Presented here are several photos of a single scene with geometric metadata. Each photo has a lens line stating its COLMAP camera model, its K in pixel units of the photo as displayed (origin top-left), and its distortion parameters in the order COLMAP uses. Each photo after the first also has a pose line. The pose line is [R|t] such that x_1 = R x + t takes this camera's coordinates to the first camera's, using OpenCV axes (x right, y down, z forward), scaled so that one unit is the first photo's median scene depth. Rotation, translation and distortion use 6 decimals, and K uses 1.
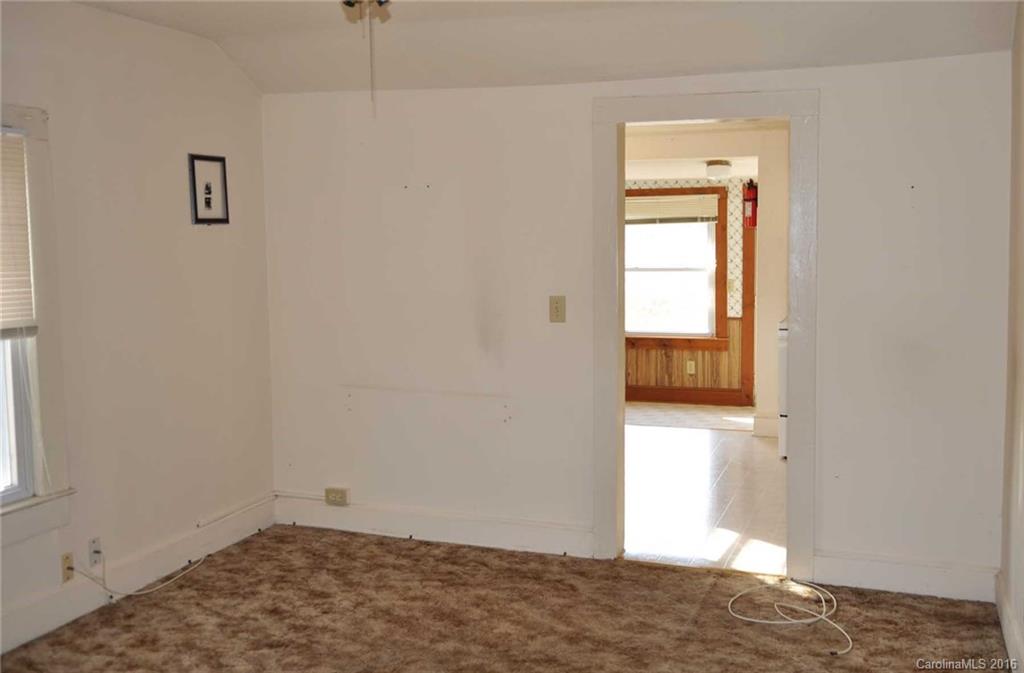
lens RADIAL K [[1049.1, 0, 512.0], [0, 1049.1, 336.5], [0, 0, 1]] dist [-0.011283, -0.003764]
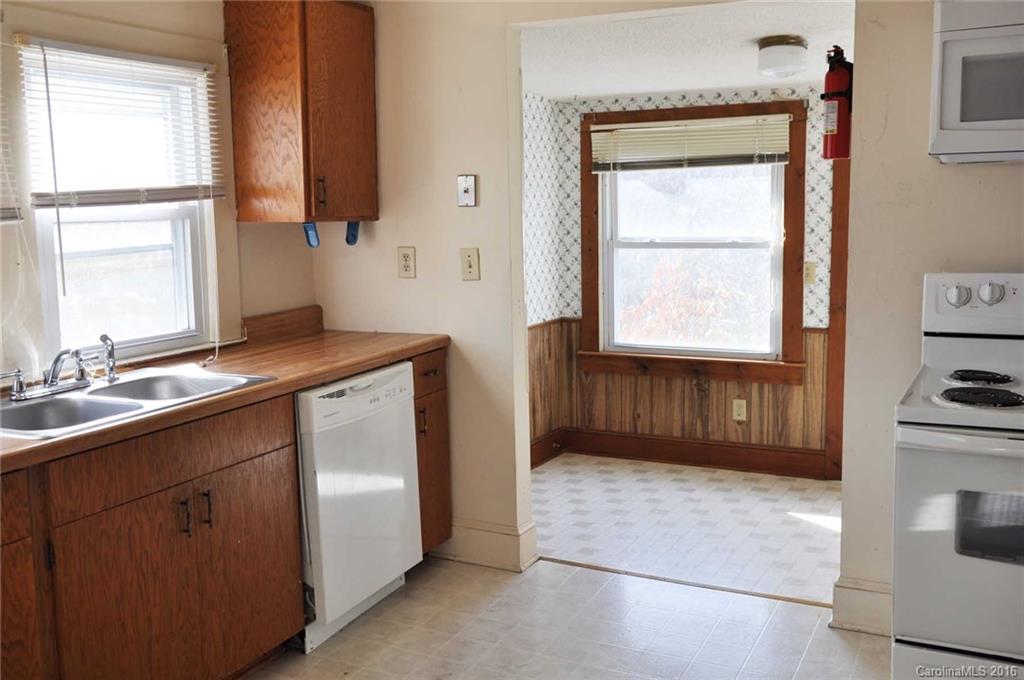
lens RADIAL K [[999.3, 0, 512.0], [0, 999.3, 340.0], [0, 0, 1]] dist [0.008450, 0.003414]
pose [[0.993286, 0.013702, -0.114874, 0.108491], [-0.009666, 0.999319, 0.035619, -0.029650], [0.115283, -0.034269, 0.992741, 0.428726]]
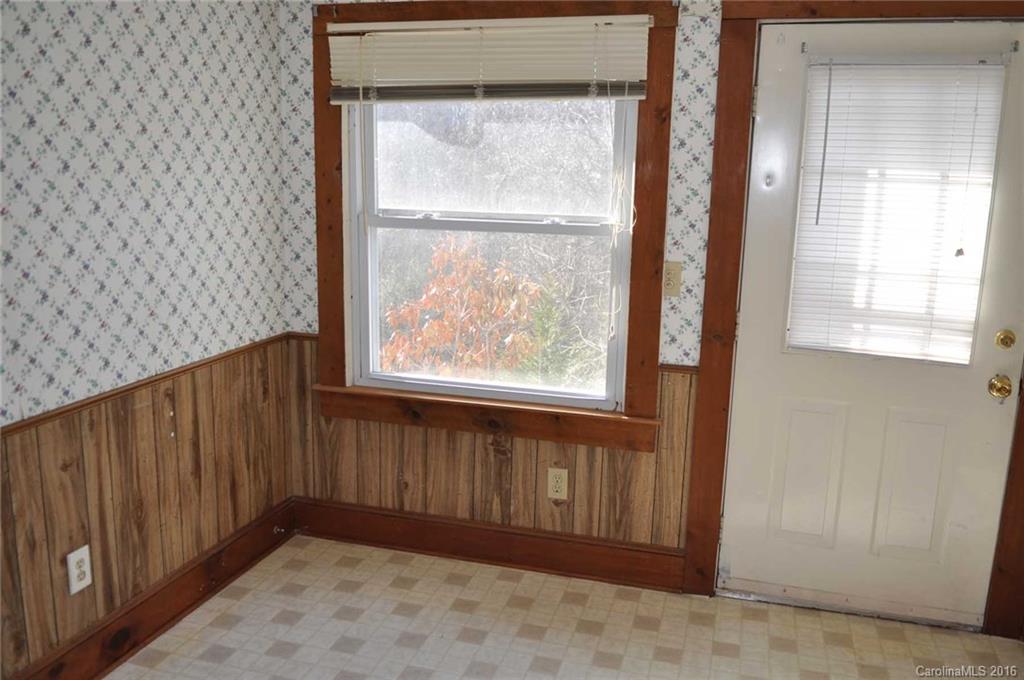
lens RADIAL K [[857.8, 0, 512.0], [0, 857.8, 340.0], [0, 0, 1]] dist [-0.014142, -0.003667]
pose [[0.996613, 0.024287, 0.078570, 0.129649], [-0.031421, 0.995366, 0.090875, -0.052463], [-0.075999, -0.093036, 0.992758, 0.703370]]
